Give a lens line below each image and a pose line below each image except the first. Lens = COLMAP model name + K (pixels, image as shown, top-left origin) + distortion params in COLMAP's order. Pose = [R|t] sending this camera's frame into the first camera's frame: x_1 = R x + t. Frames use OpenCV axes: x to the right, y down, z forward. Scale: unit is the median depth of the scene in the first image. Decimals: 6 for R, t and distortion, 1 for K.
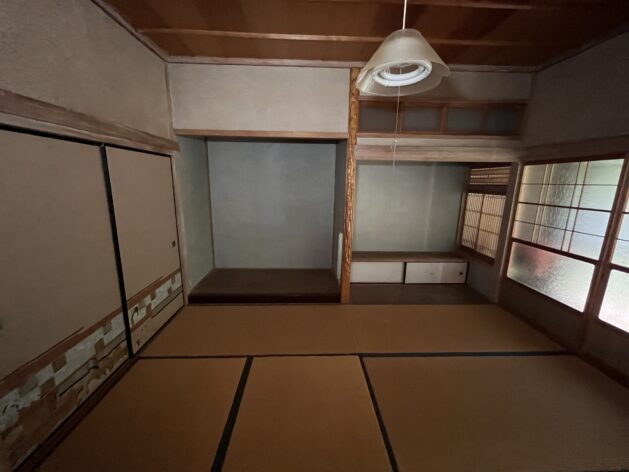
lens RADIAL K [[255.3, 0, 314.0], [0, 255.3, 233.9], [0, 0, 1]] dist [-0.002173, -0.000018]
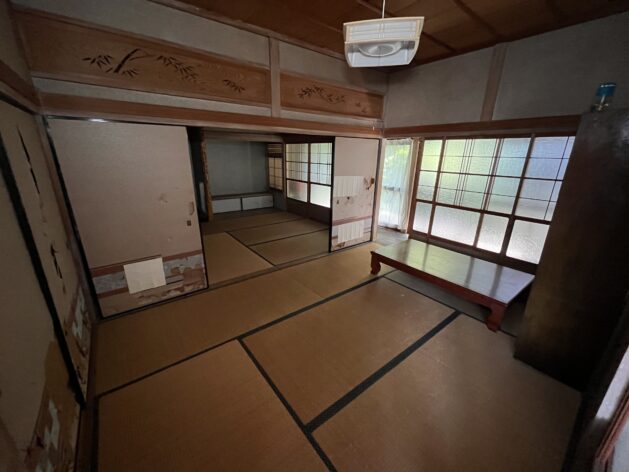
lens RADIAL K [[255.3, 0, 313.6], [0, 255.3, 234.1], [0, 0, 1]] dist [-0.002173, -0.000018]
pose [[0.820809, -0.183062, 0.541074, -0.266360], [0.119729, 0.981350, 0.150392, 0.166772], [-0.558514, -0.058660, 0.827418, -0.866594]]
